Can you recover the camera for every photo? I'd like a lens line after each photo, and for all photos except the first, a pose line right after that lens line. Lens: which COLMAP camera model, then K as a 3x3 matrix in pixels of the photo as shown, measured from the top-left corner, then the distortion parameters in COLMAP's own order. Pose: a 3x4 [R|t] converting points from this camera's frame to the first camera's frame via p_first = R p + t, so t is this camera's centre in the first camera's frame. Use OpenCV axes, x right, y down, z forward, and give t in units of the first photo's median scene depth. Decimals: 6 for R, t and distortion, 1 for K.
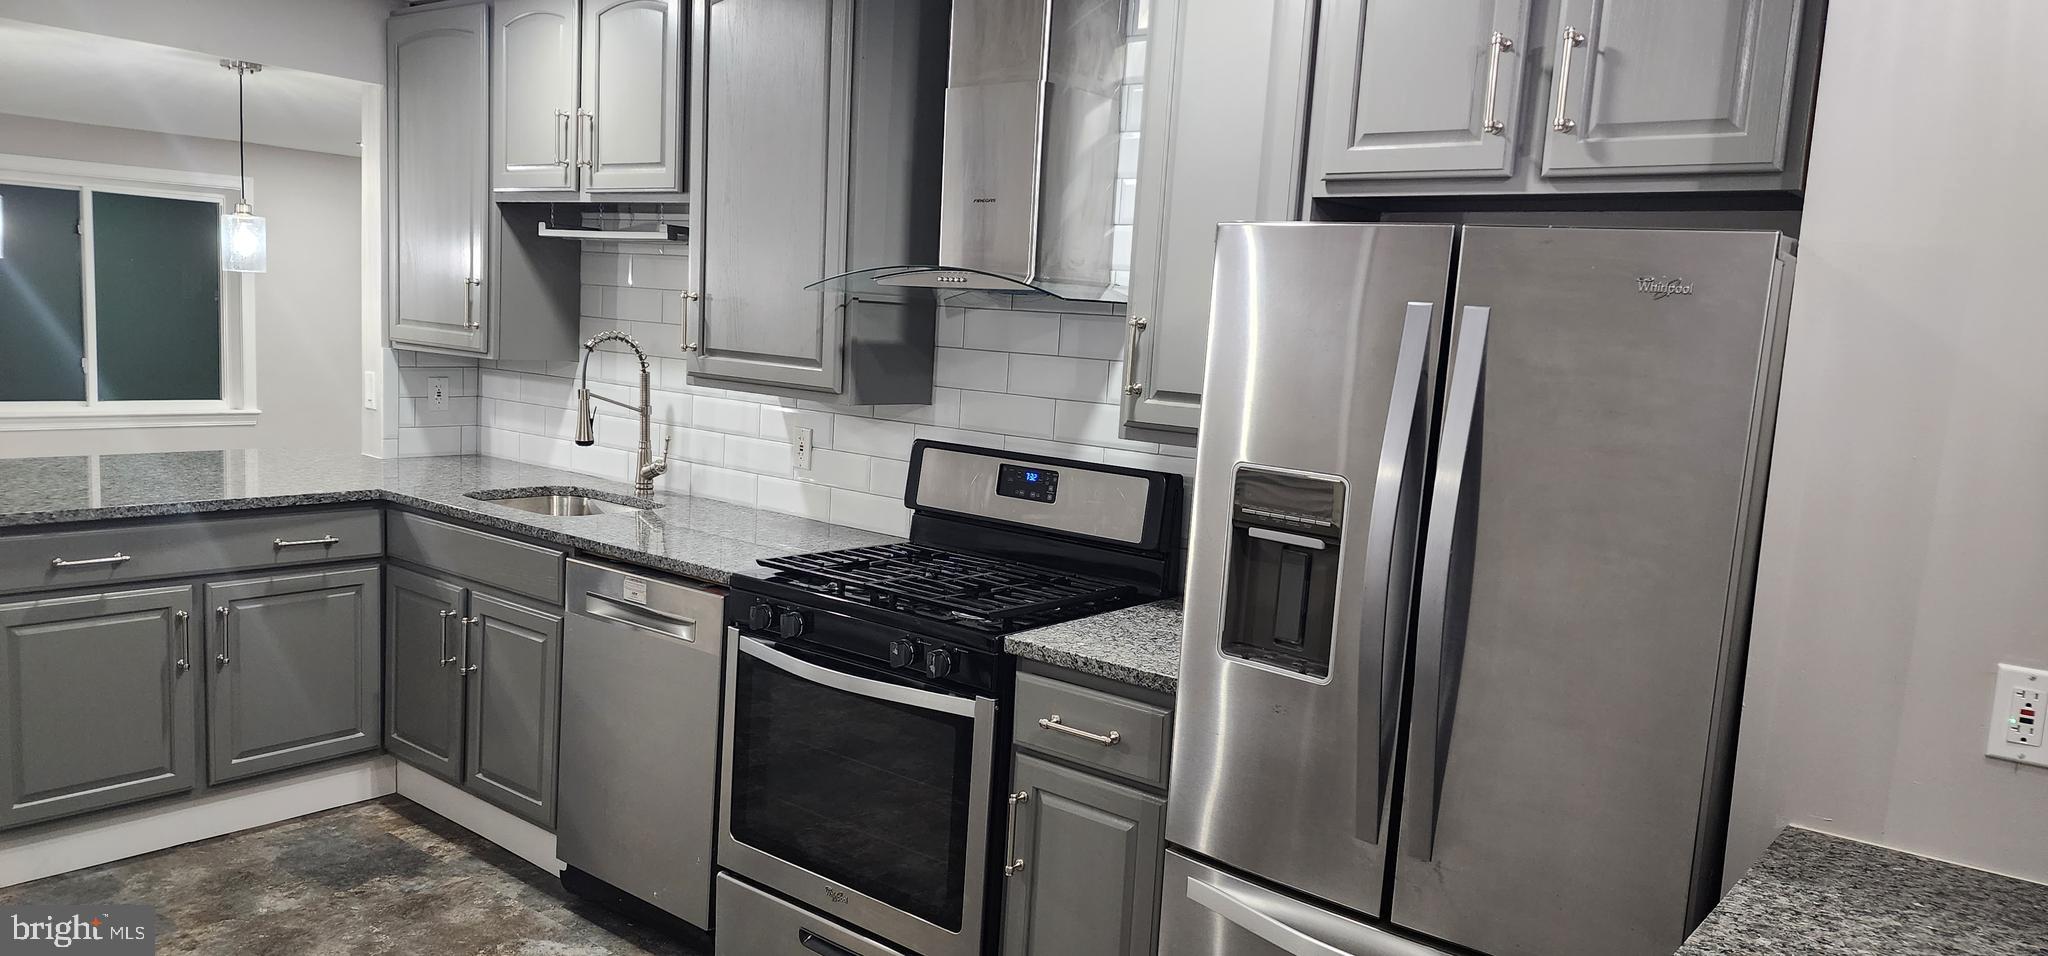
lens RADIAL K [[1379.3, 0, 1025.8], [0, 1379.3, 482.9], [0, 0, 1]] dist [0.066923, -0.030742]
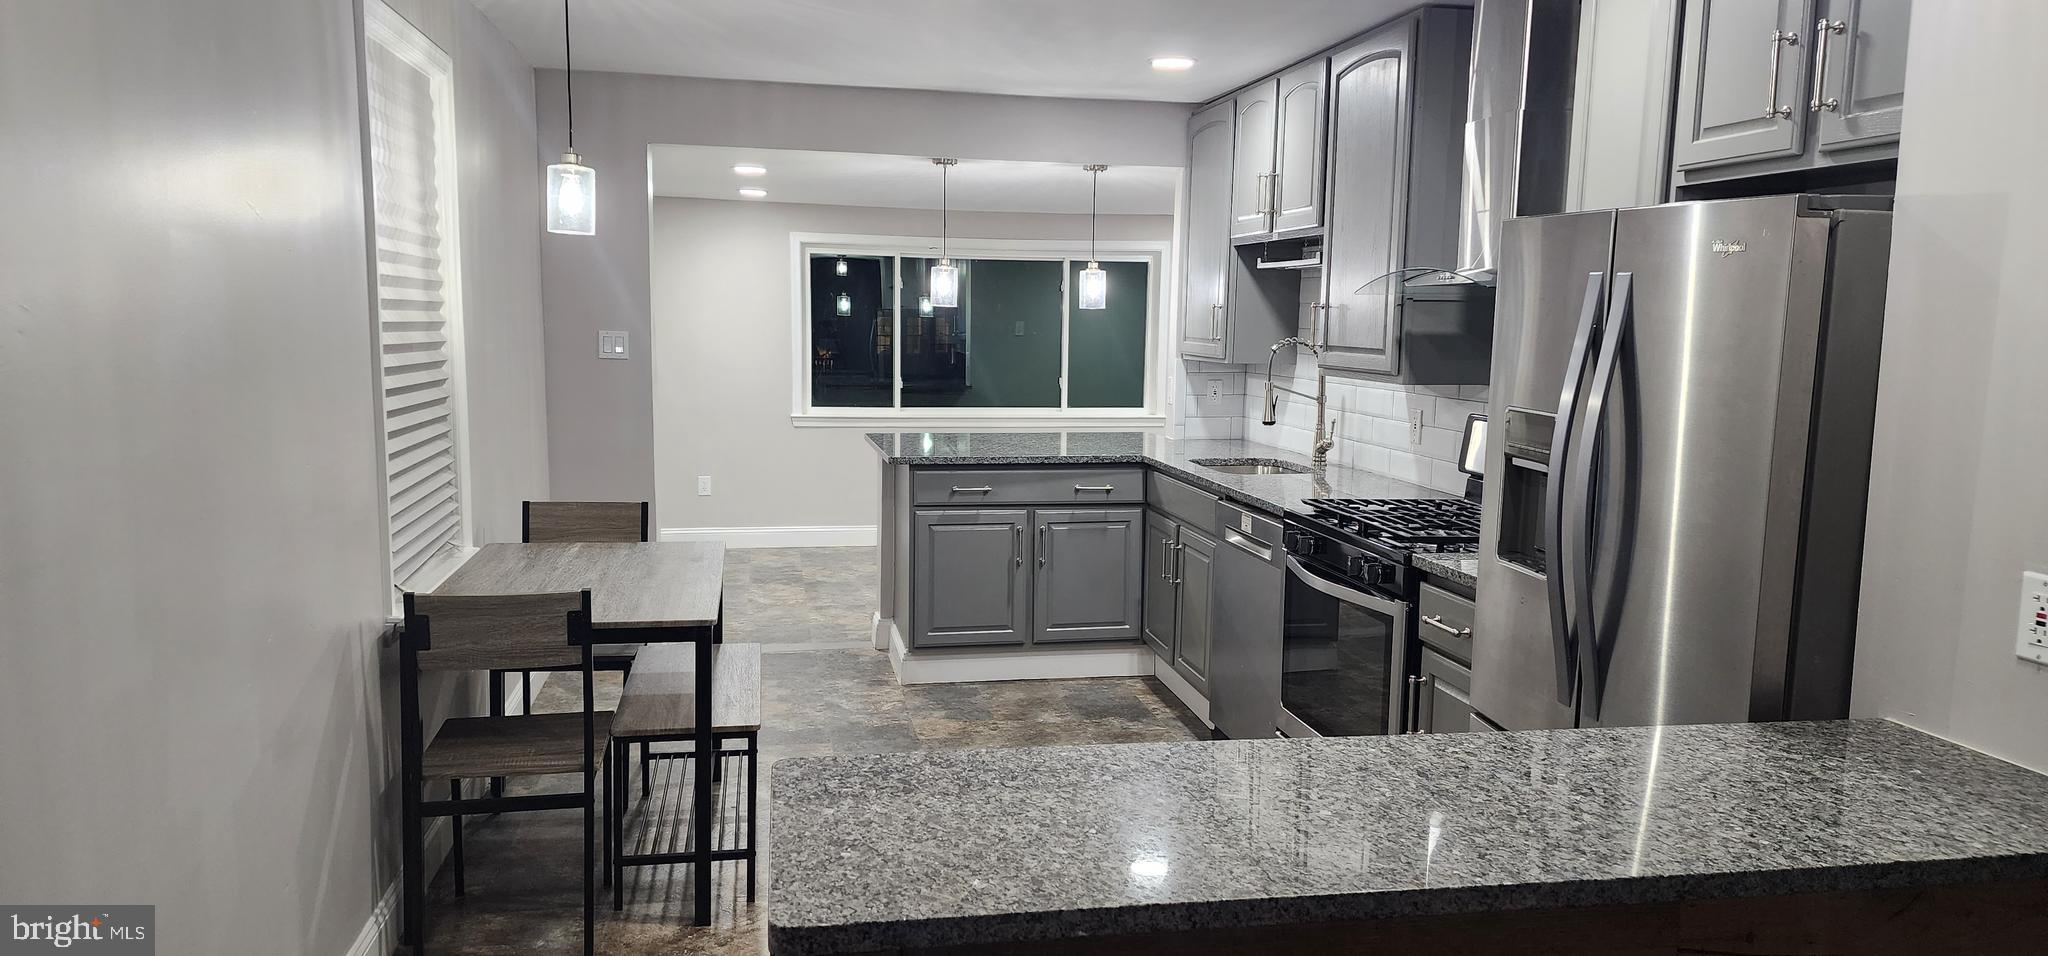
lens RADIAL K [[1379.3, 0, 1032.6], [0, 1379.3, 495.4], [0, 0, 1]] dist [0.066923, -0.030742]
pose [[0.763944, 0.041119, -0.643971, 0.392266], [-0.050833, 0.998701, 0.003466, 0.051101], [0.643277, 0.030087, 0.765042, -0.158583]]
